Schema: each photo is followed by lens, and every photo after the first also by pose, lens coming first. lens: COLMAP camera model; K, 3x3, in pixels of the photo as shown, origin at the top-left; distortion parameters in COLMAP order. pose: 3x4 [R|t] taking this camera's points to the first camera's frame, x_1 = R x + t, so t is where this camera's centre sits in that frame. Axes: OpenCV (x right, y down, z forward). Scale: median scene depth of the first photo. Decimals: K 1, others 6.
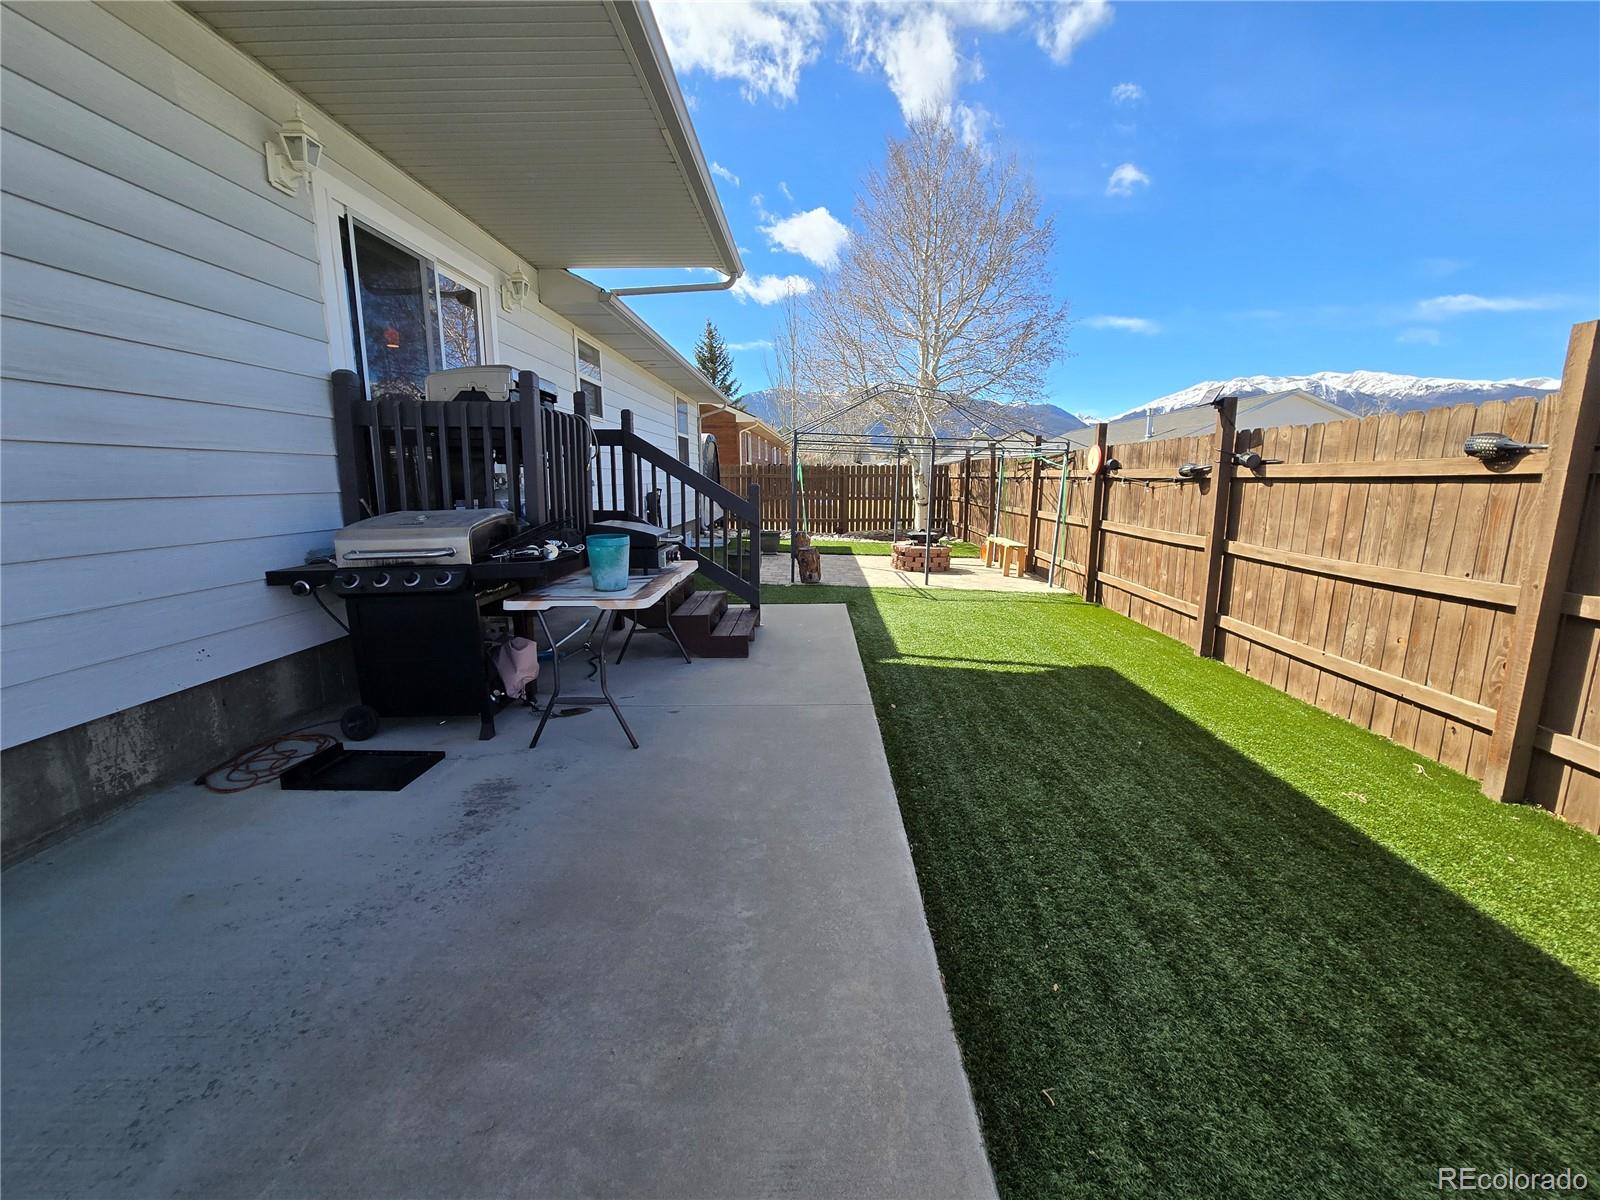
lens RADIAL K [[662.3, 0, 801.8], [0, 662.3, 592.2], [0, 0, 1]] dist [0.000167, 0.000442]
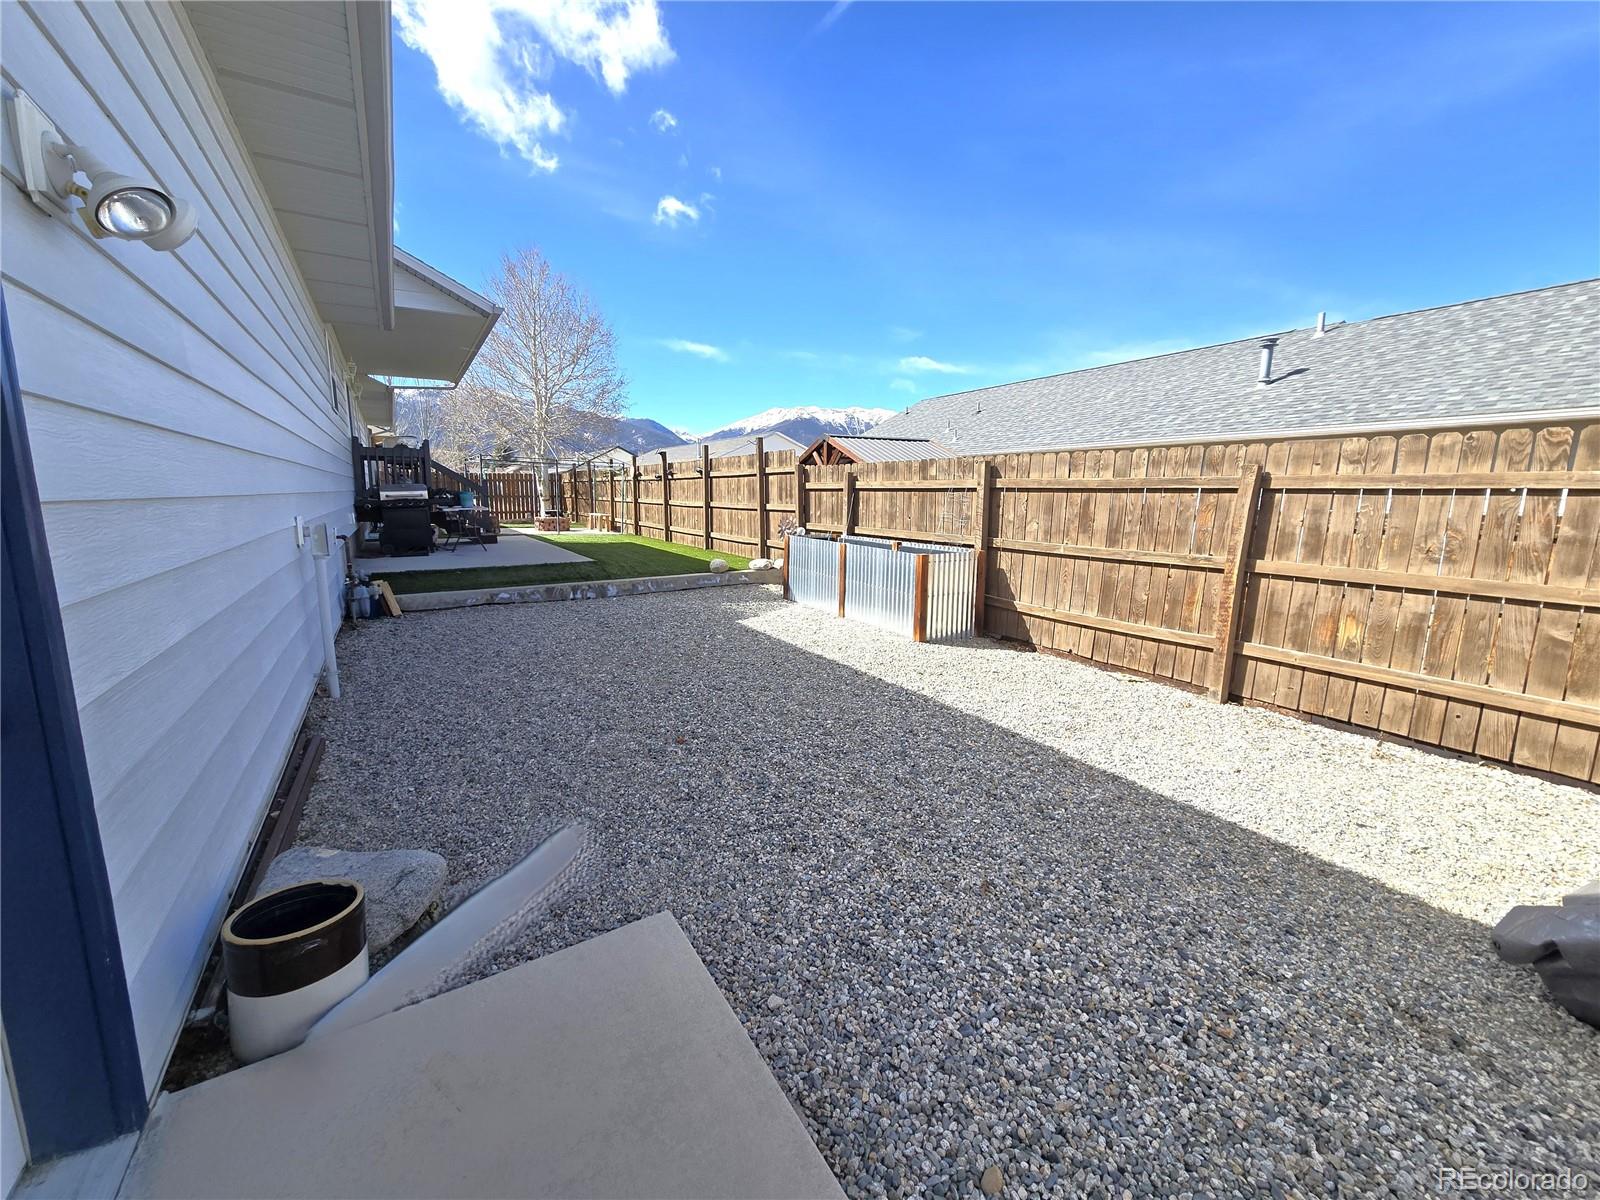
lens RADIAL K [[662.3, 0, 801.8], [0, 662.3, 592.2], [0, 0, 1]] dist [0.000167, 0.000442]
pose [[0.842286, -0.082116, 0.532739, -0.157454], [0.089689, 0.995901, 0.011705, 0.119122], [-0.531517, 0.037921, 0.846199, -0.612501]]
